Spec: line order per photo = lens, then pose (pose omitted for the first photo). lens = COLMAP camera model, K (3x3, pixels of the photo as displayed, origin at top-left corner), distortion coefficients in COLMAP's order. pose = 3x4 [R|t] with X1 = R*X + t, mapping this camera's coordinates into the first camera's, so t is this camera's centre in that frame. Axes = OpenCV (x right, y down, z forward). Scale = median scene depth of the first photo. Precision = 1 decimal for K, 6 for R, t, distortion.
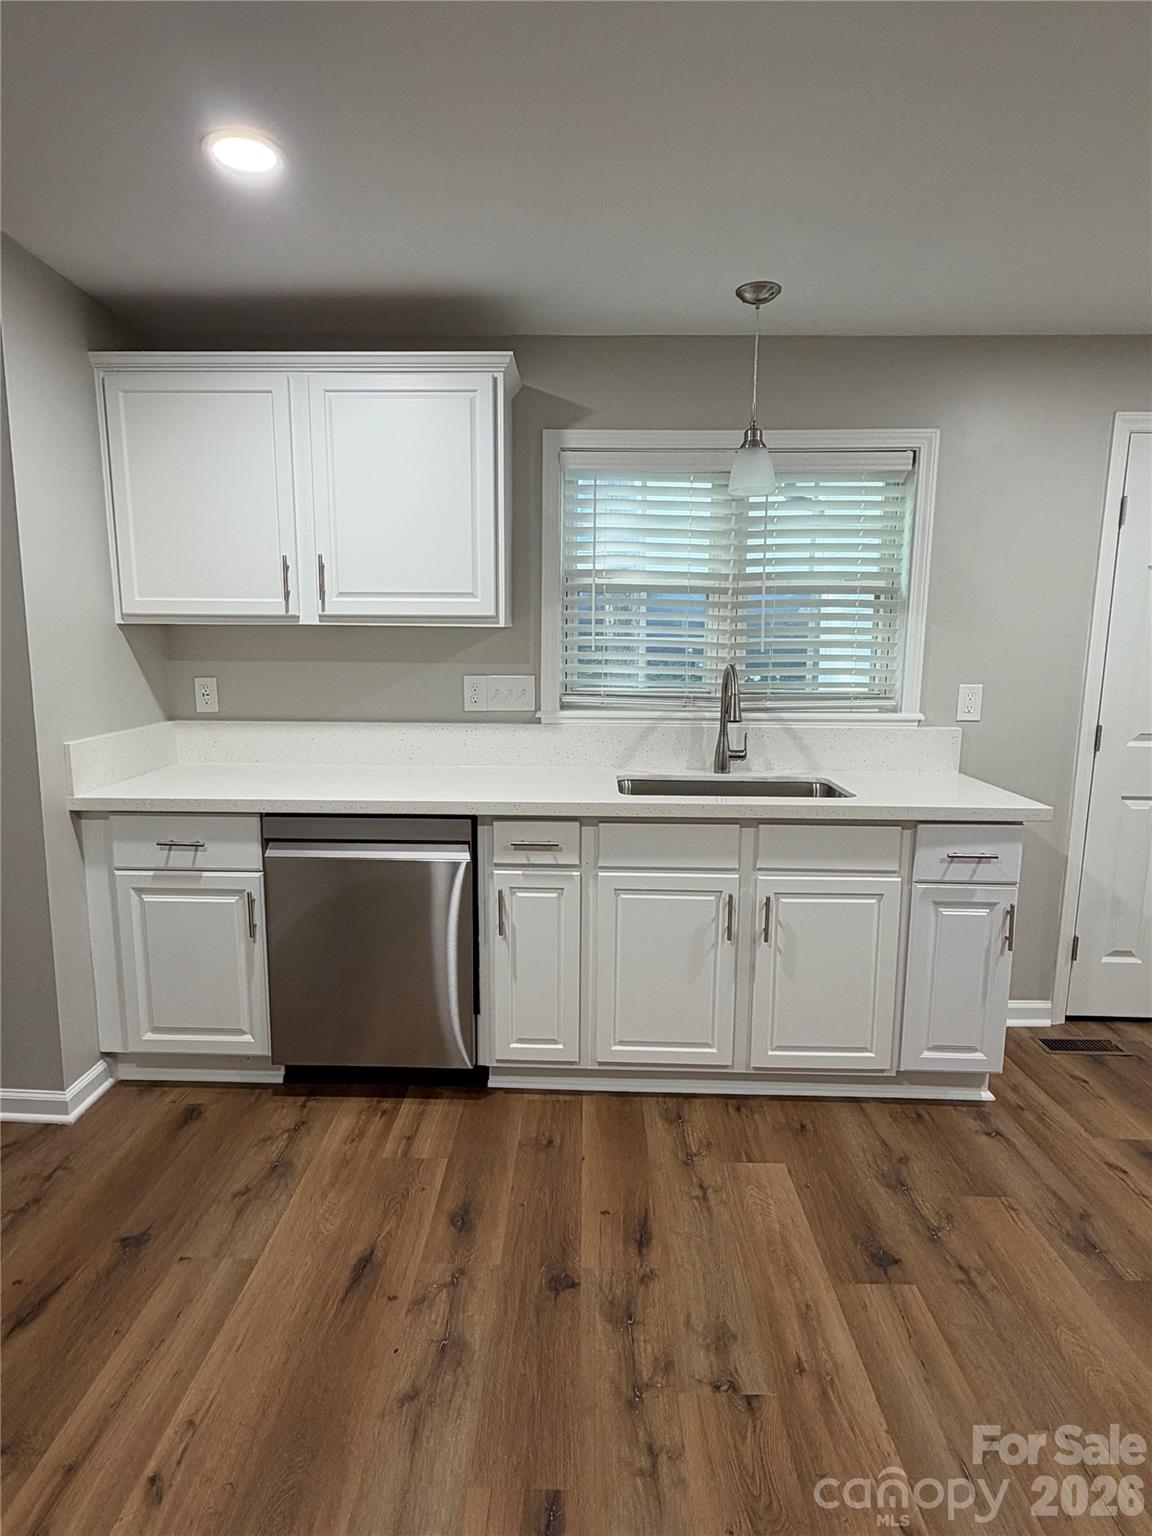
lens RADIAL K [[871.5, 0, 572.9], [0, 871.5, 746.3], [0, 0, 1]] dist [0.004528, 0.000938]
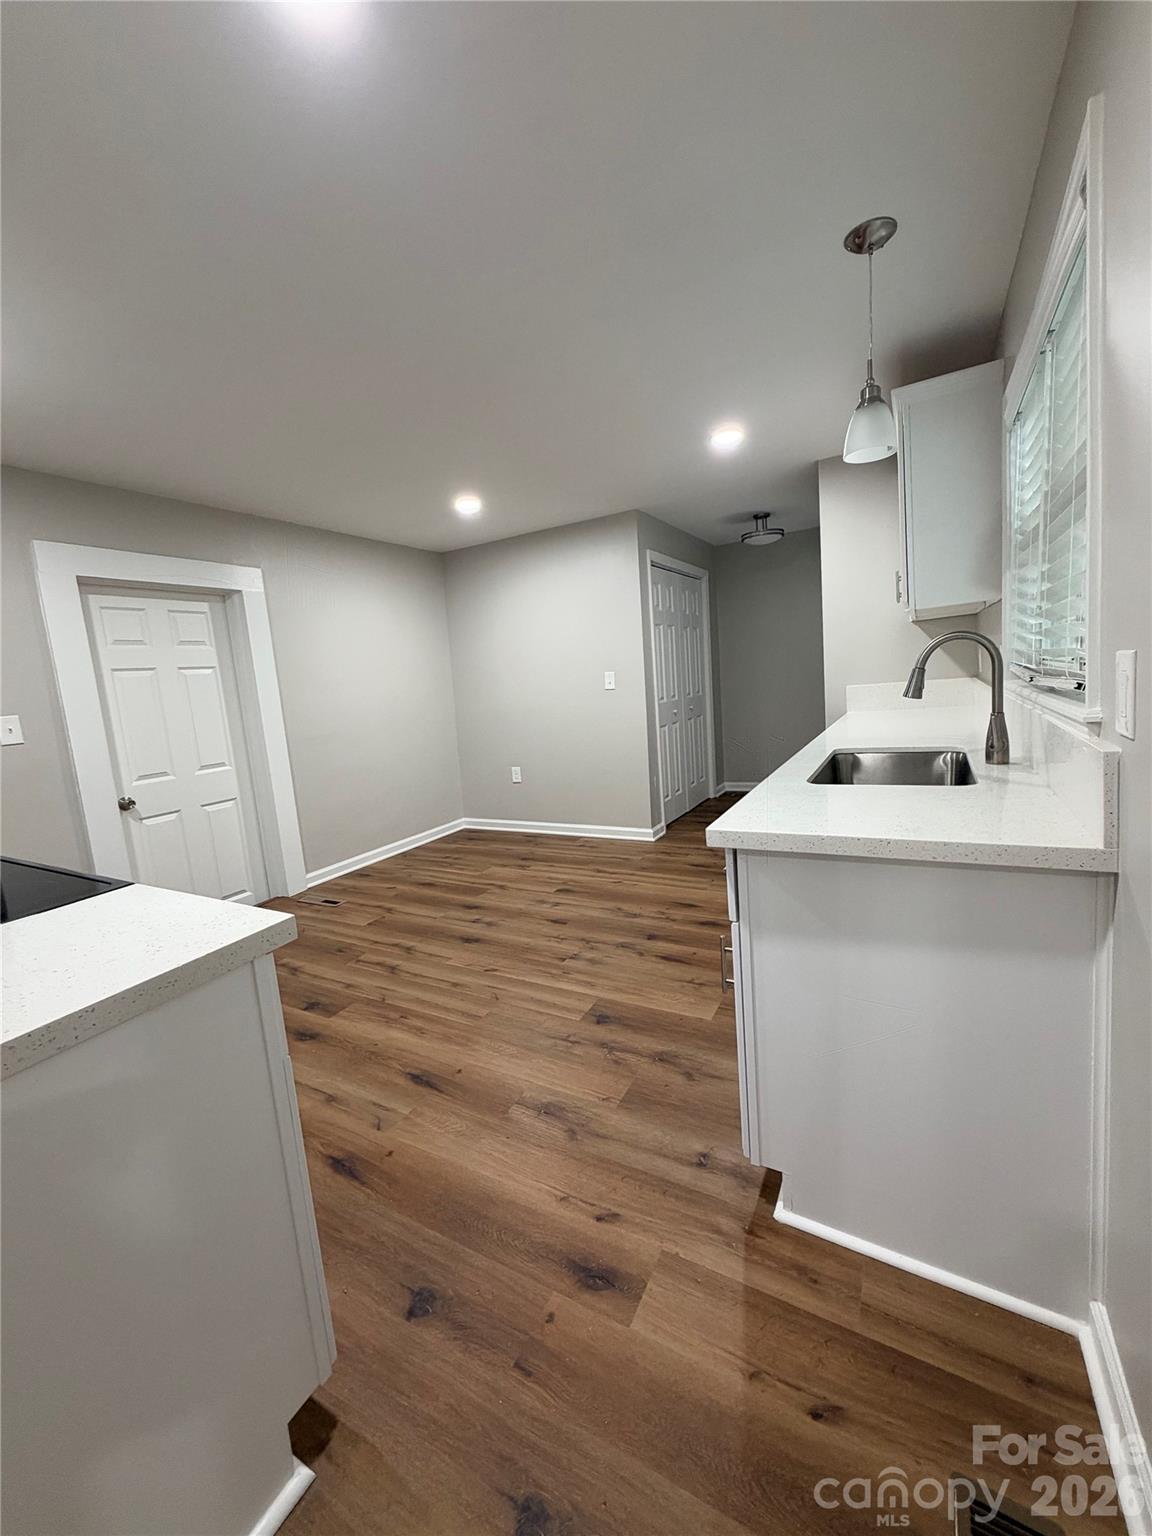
lens RADIAL K [[616.9, 0, 576.0], [0, 616.9, 768.0], [0, 0, 1]] dist [0.011366, -0.000056]
pose [[-0.464684, 0.157042, -0.871439, 1.389844], [-0.031232, 0.980628, 0.193373, -0.103586], [0.884925, 0.117074, -0.450778, 1.503346]]
